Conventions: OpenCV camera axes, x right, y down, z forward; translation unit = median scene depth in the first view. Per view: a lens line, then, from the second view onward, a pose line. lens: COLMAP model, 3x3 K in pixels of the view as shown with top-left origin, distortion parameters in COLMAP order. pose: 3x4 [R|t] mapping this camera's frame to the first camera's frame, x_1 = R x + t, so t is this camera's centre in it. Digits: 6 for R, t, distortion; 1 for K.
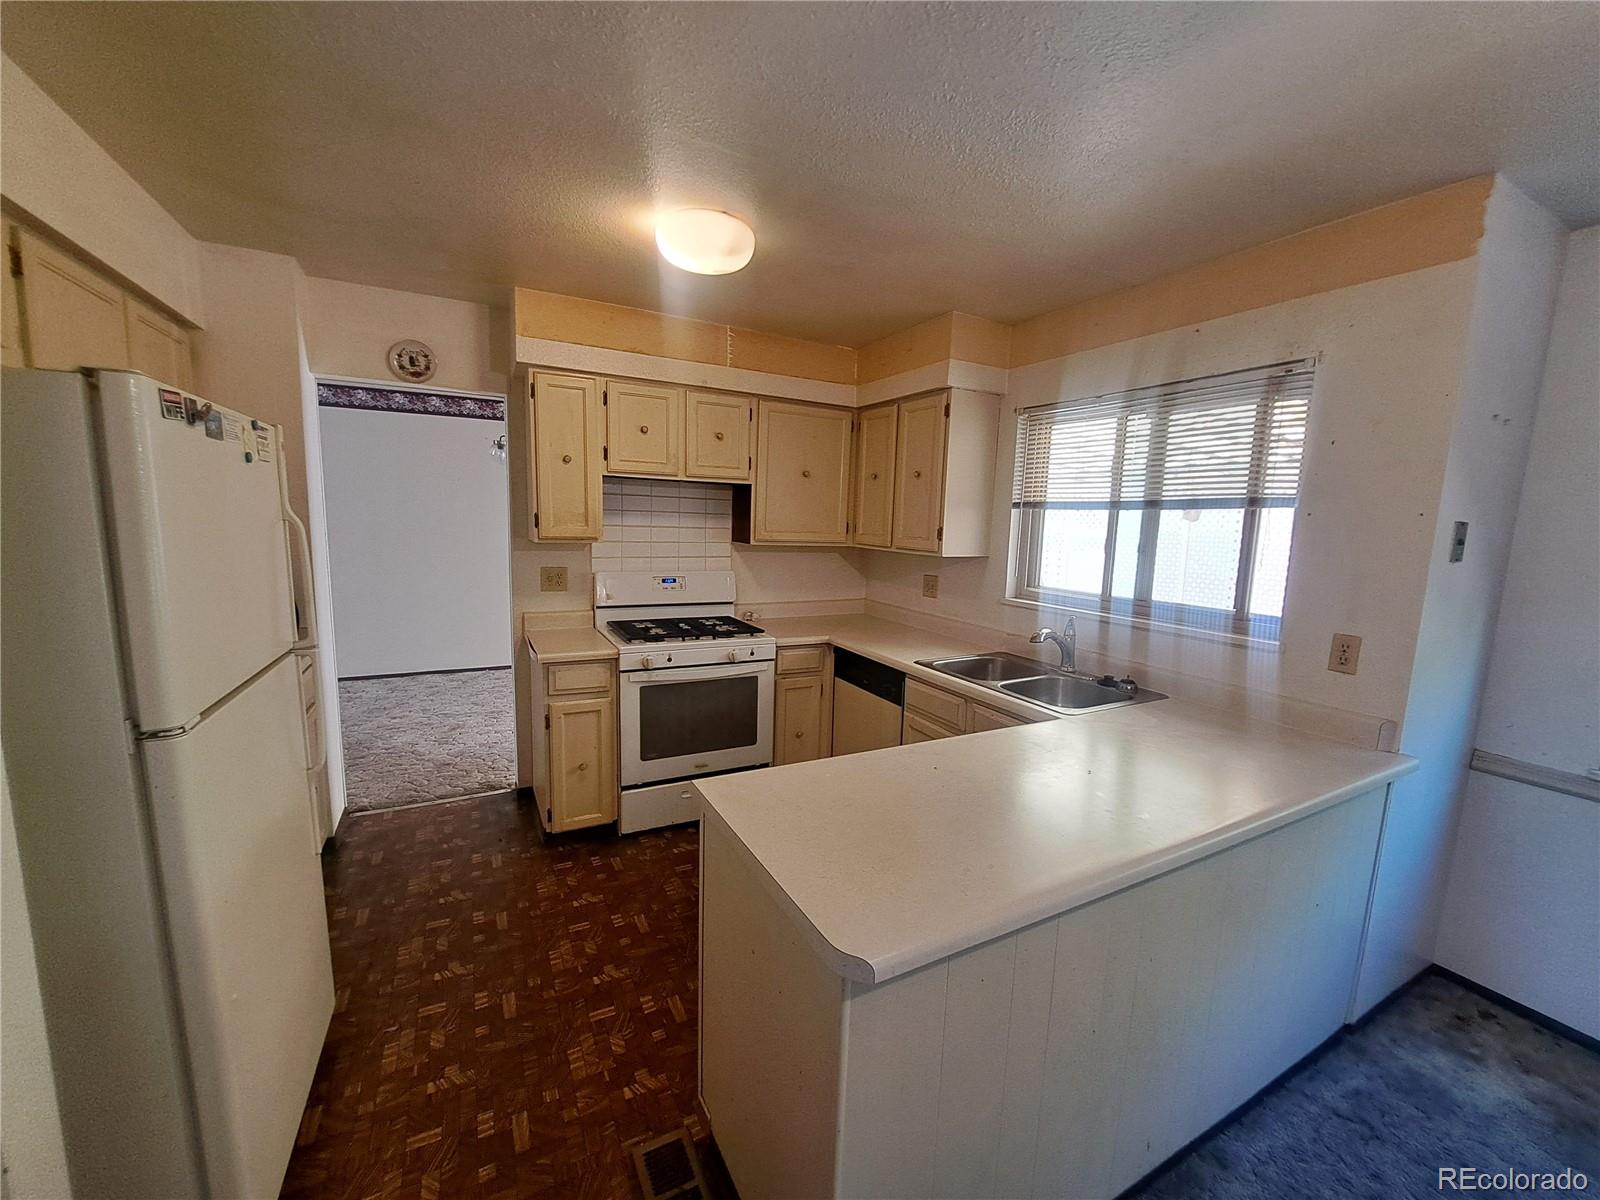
lens RADIAL K [[634.2, 0, 799.2], [0, 634.2, 604.3], [0, 0, 1]] dist [-0.001700, -0.000139]
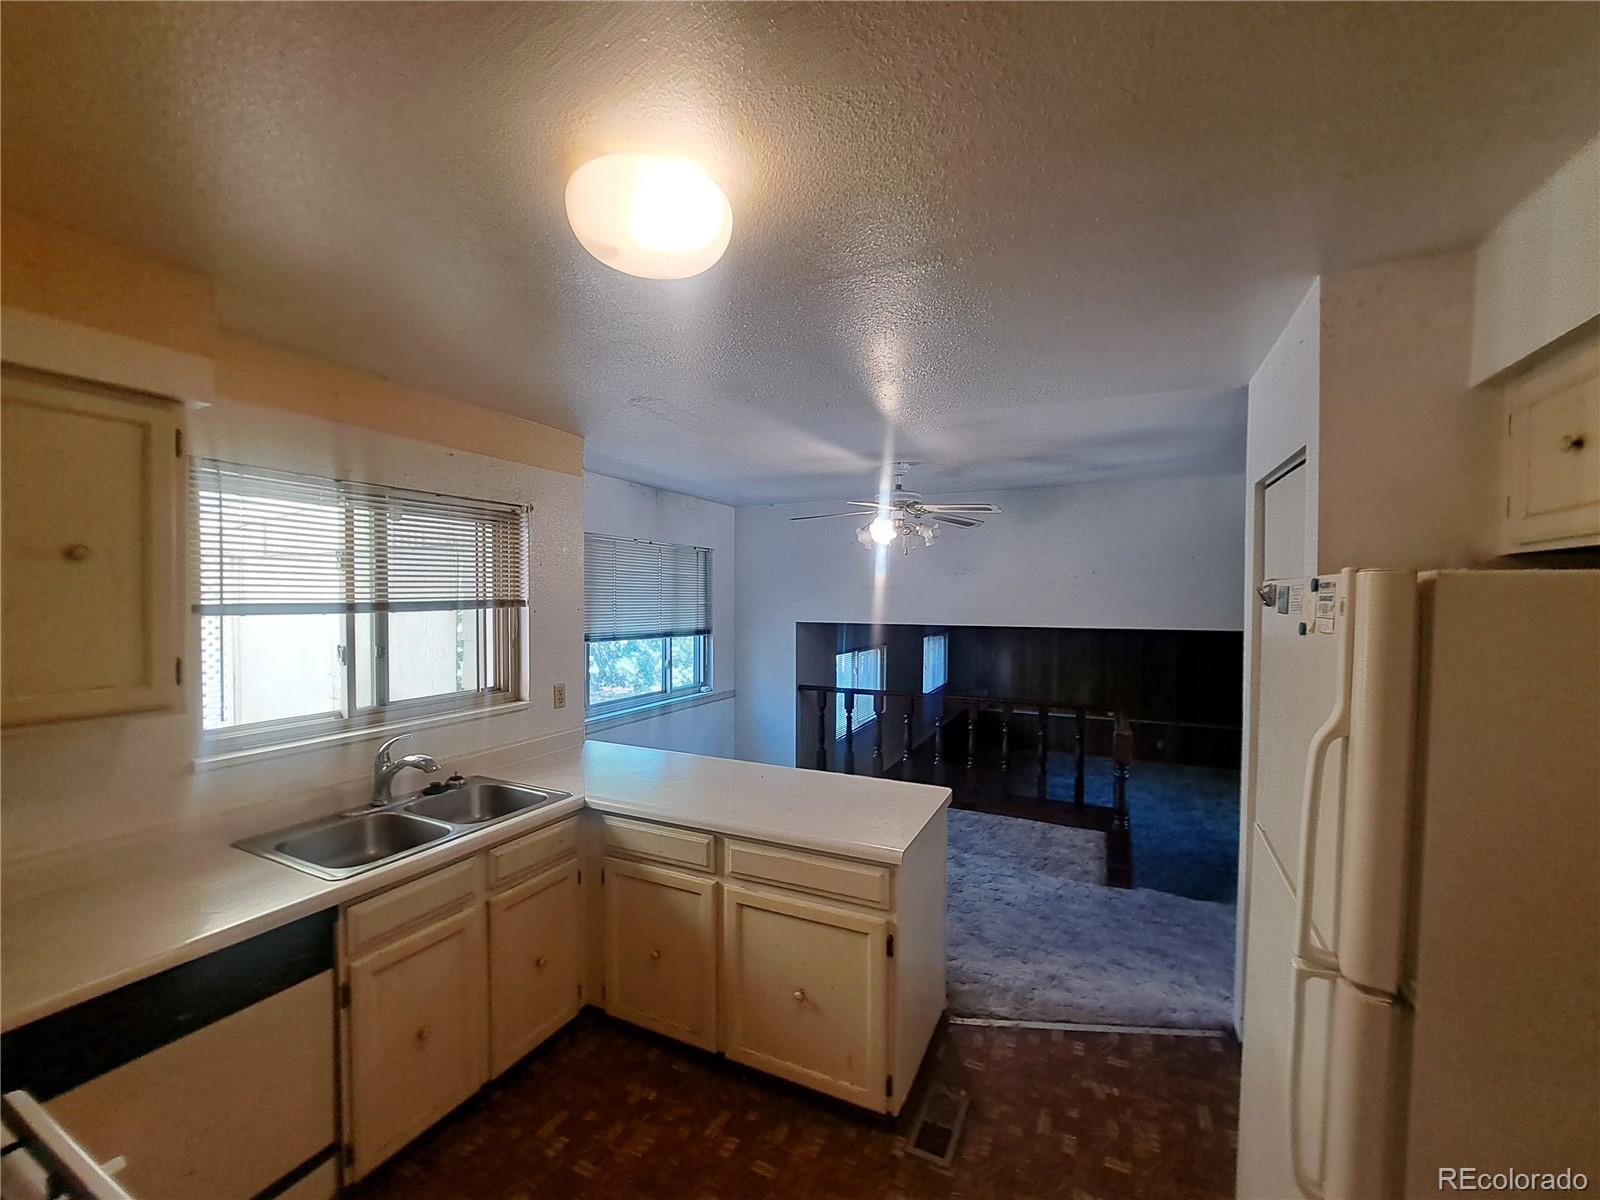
lens RADIAL K [[634.2, 0, 795.2], [0, 634.2, 608.2], [0, 0, 1]] dist [-0.001700, -0.000139]
pose [[-0.580133, -0.051305, 0.812904, -0.555574], [0.092365, 0.987433, 0.128236, -0.203728], [-0.809268, 0.149478, -0.568104, 0.960518]]
